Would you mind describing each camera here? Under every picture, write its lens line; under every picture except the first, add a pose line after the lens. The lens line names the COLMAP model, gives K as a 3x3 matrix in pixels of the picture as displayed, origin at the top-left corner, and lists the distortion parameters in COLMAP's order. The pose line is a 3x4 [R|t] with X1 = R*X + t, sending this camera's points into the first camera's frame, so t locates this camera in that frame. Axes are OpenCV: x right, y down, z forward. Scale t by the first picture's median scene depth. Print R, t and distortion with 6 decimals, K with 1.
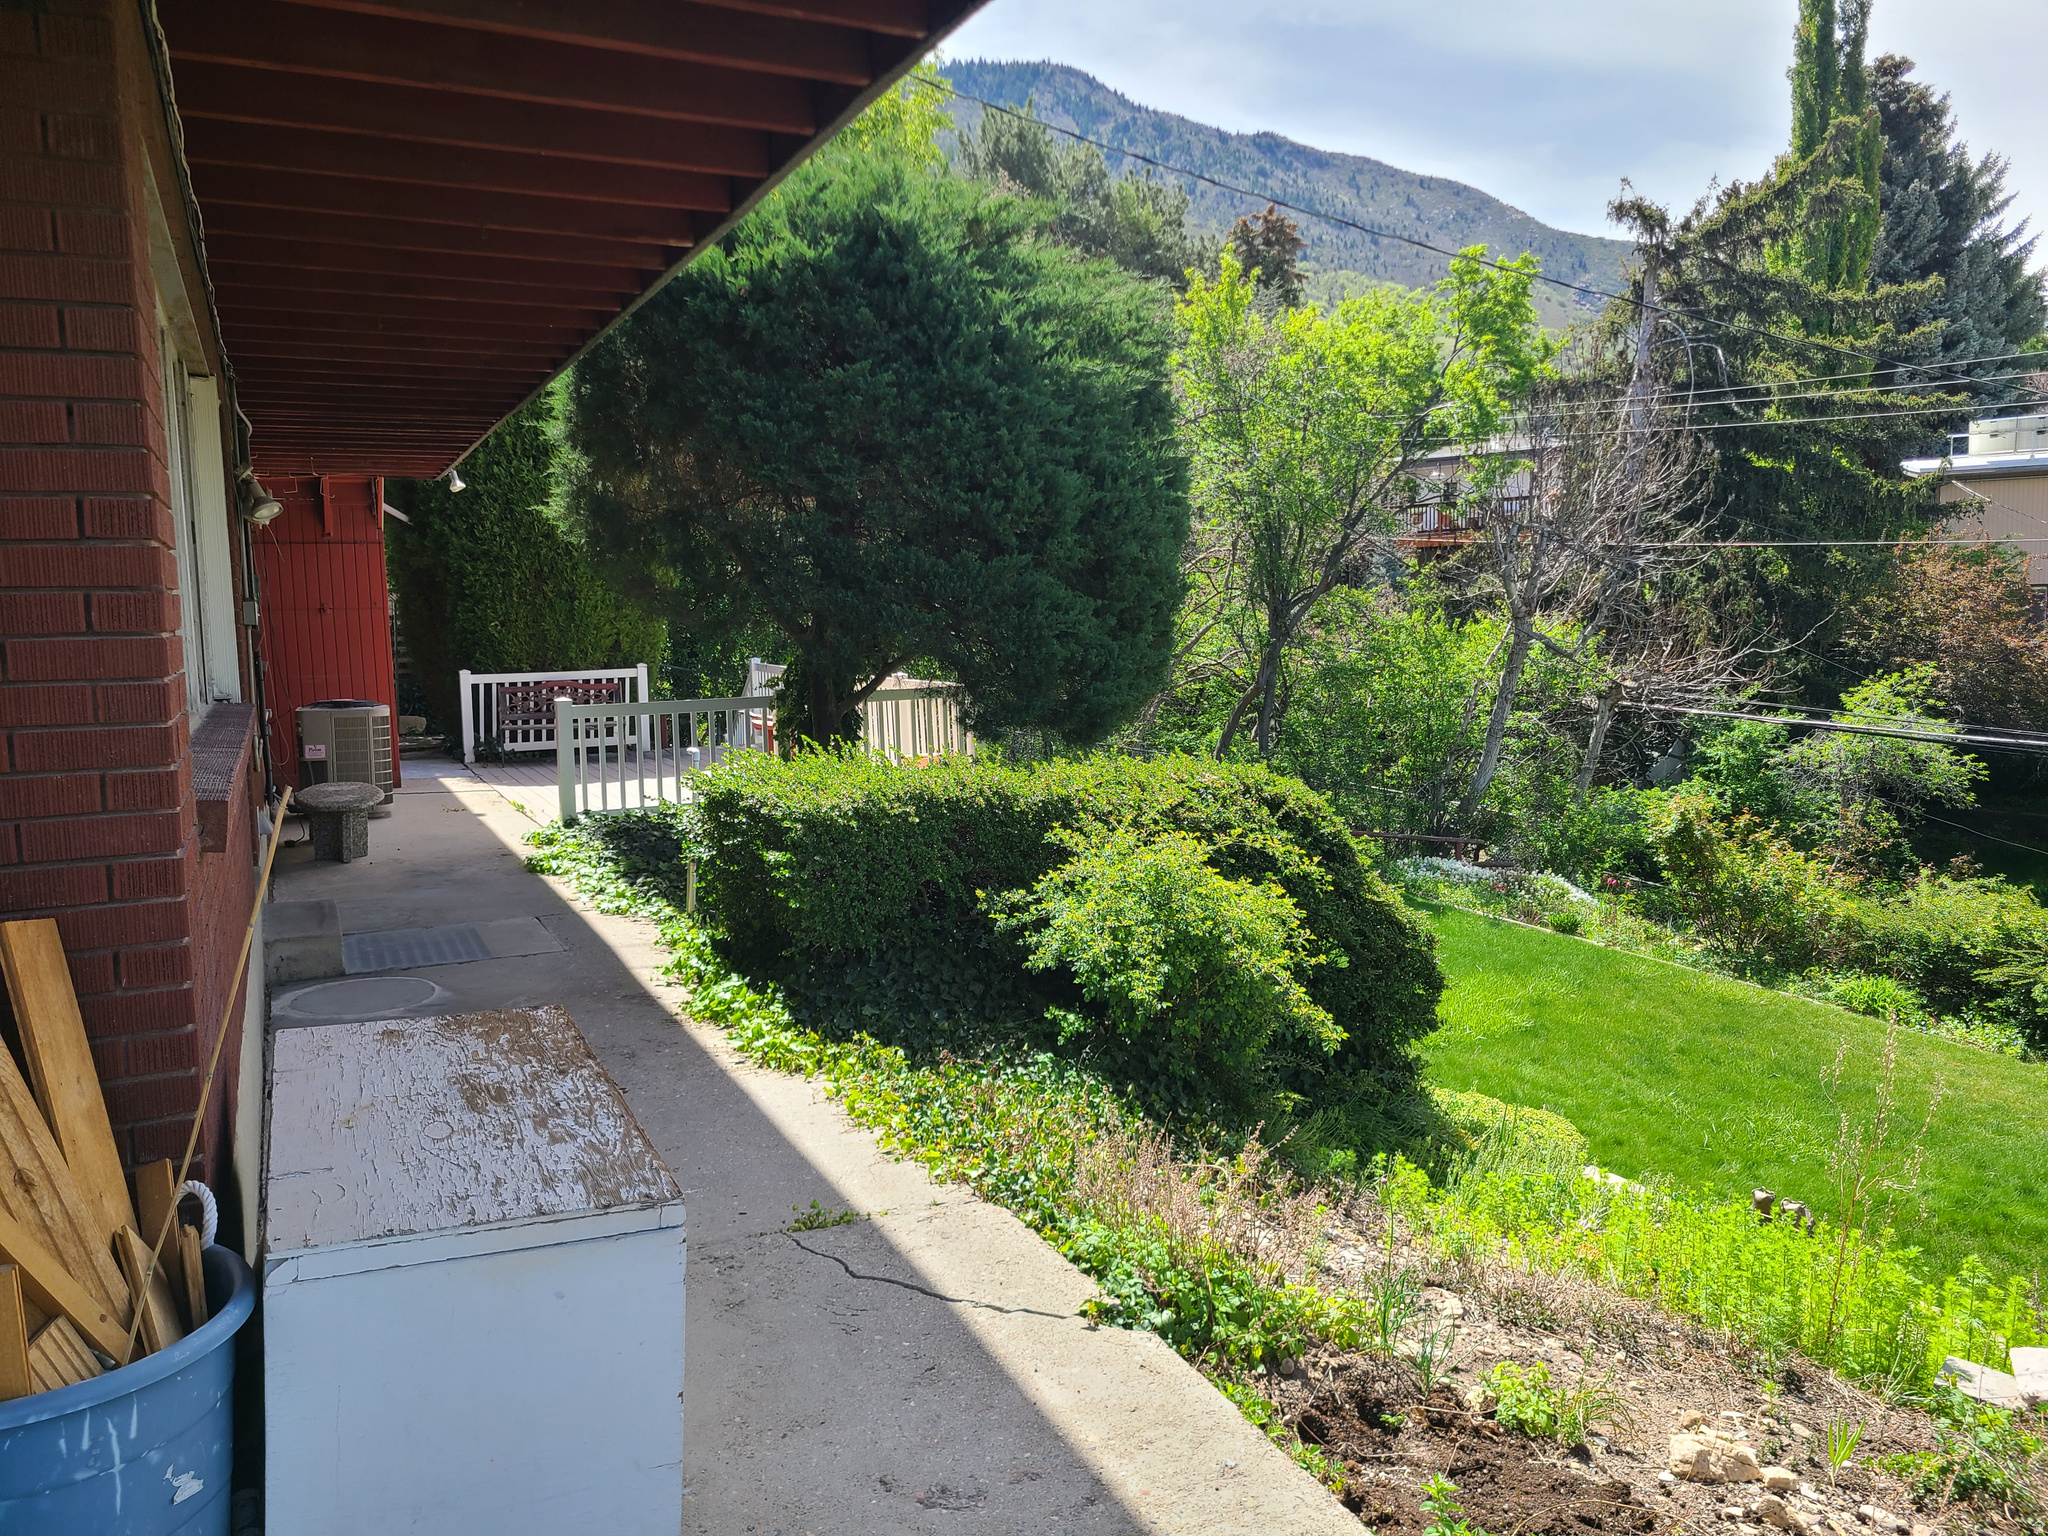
lens RADIAL K [[1531.7, 0, 1024.0], [0, 1531.7, 768.0], [0, 0, 1]] dist [0.044150, -0.003289]
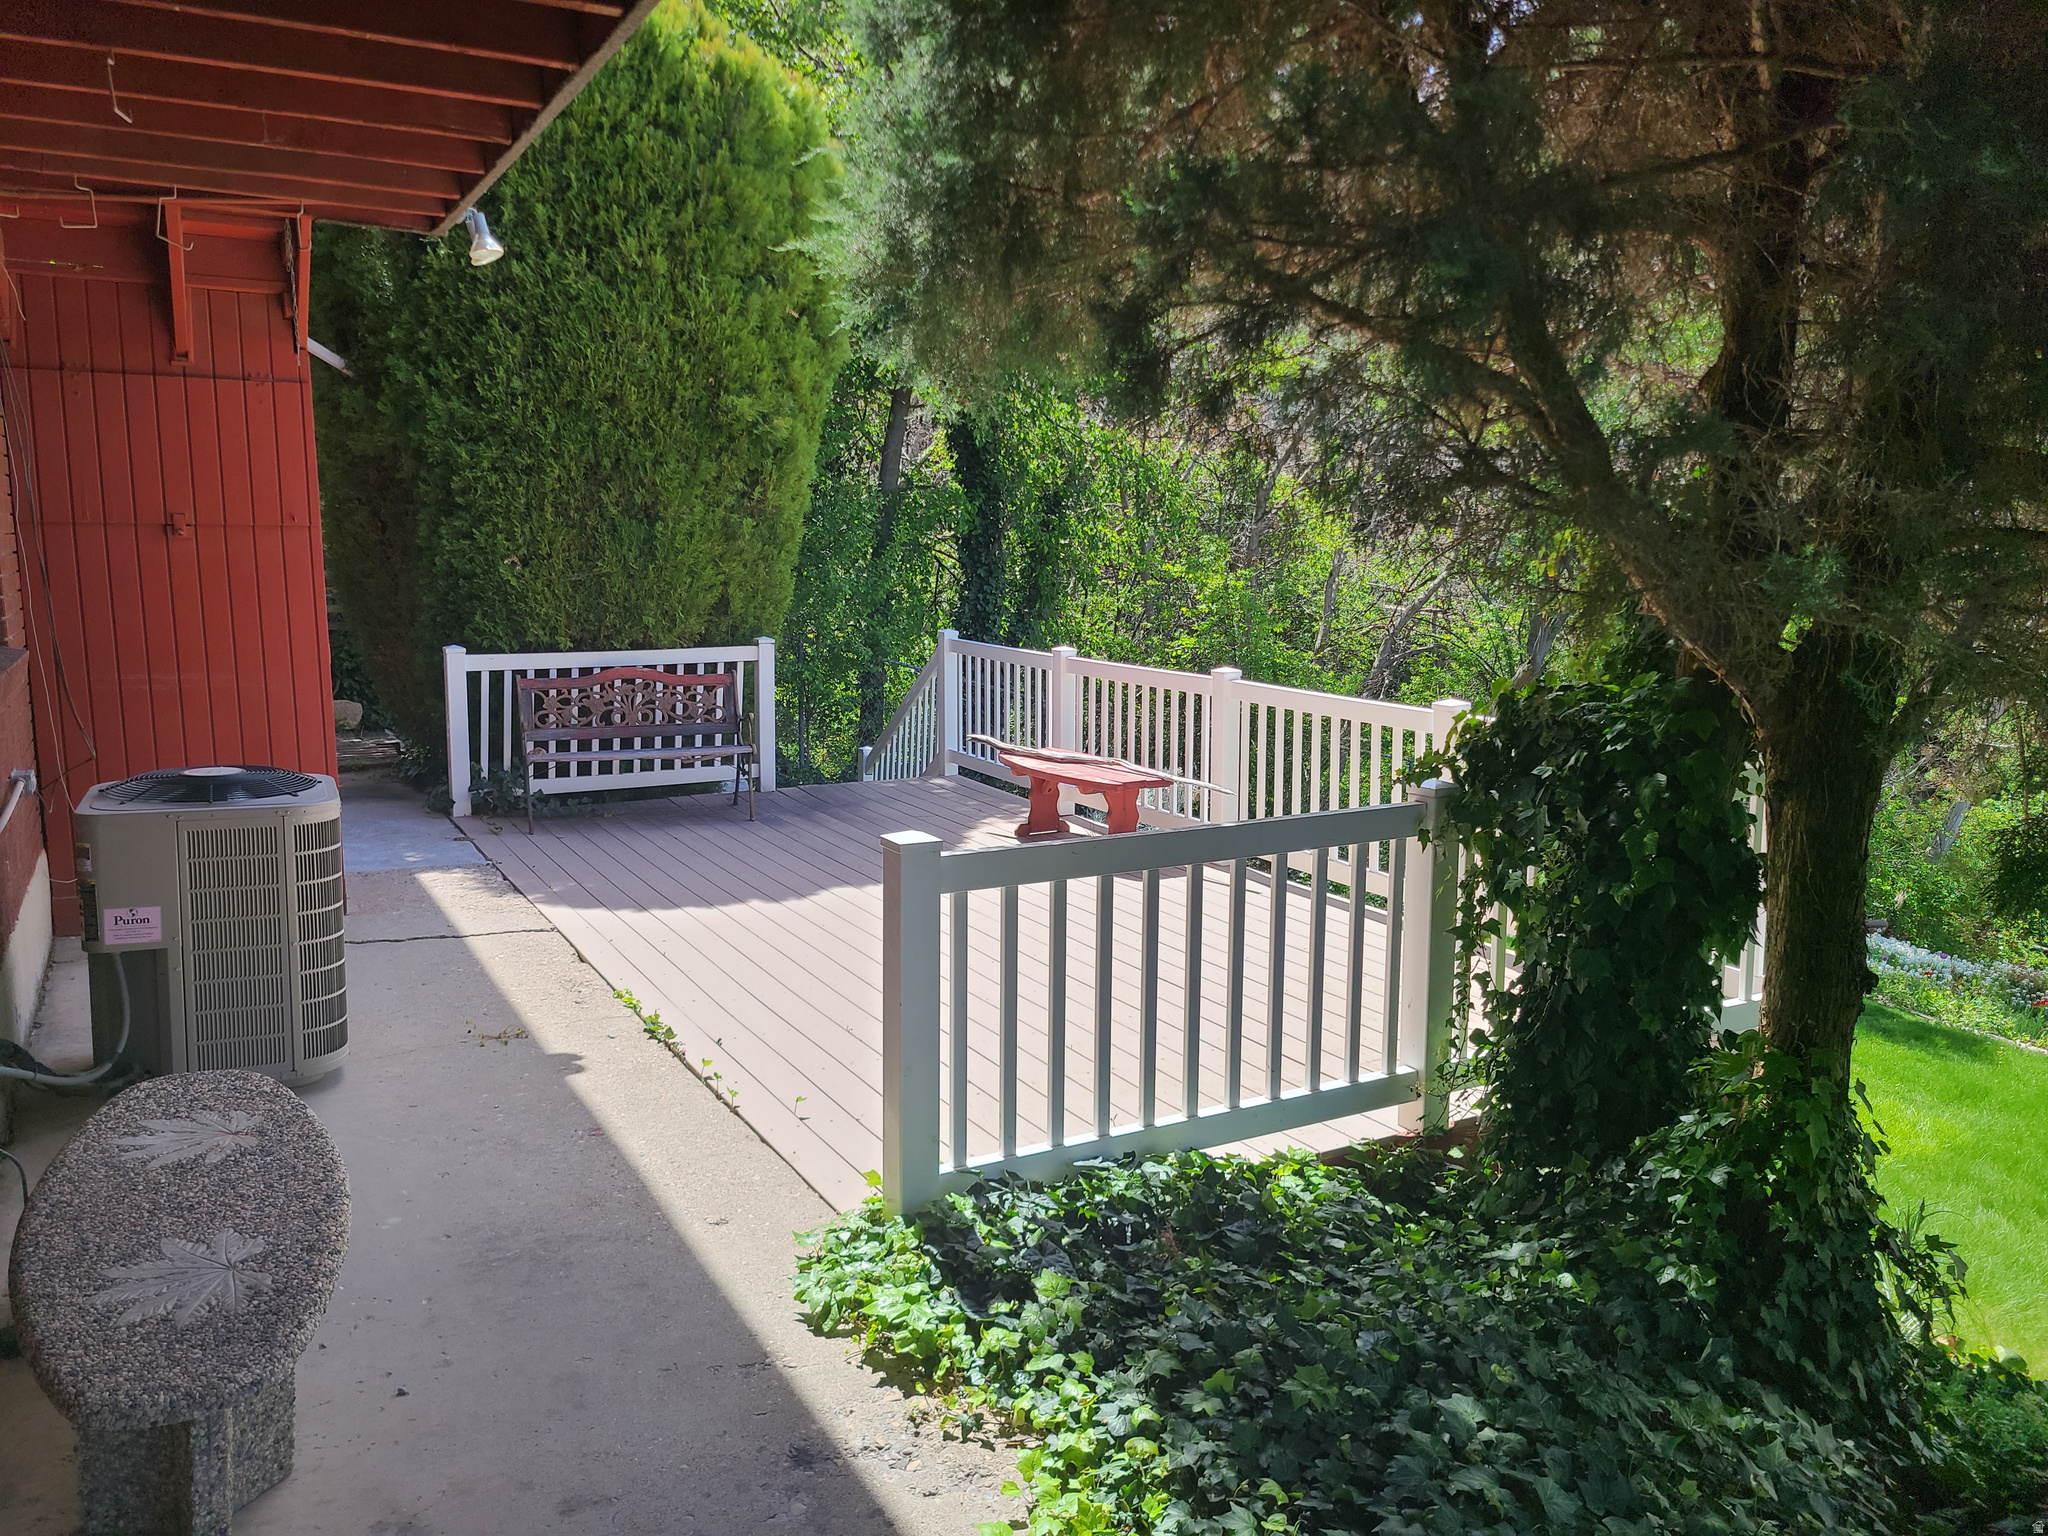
lens RADIAL K [[1535.9, 0, 987.9], [0, 1535.9, 765.0], [0, 0, 1]] dist [0.088024, -0.065819]
pose [[0.999130, 0.020878, 0.036096, -0.195013], [-0.022351, 0.998914, 0.040882, -0.048292], [-0.035204, -0.041653, 0.998512, 0.449317]]
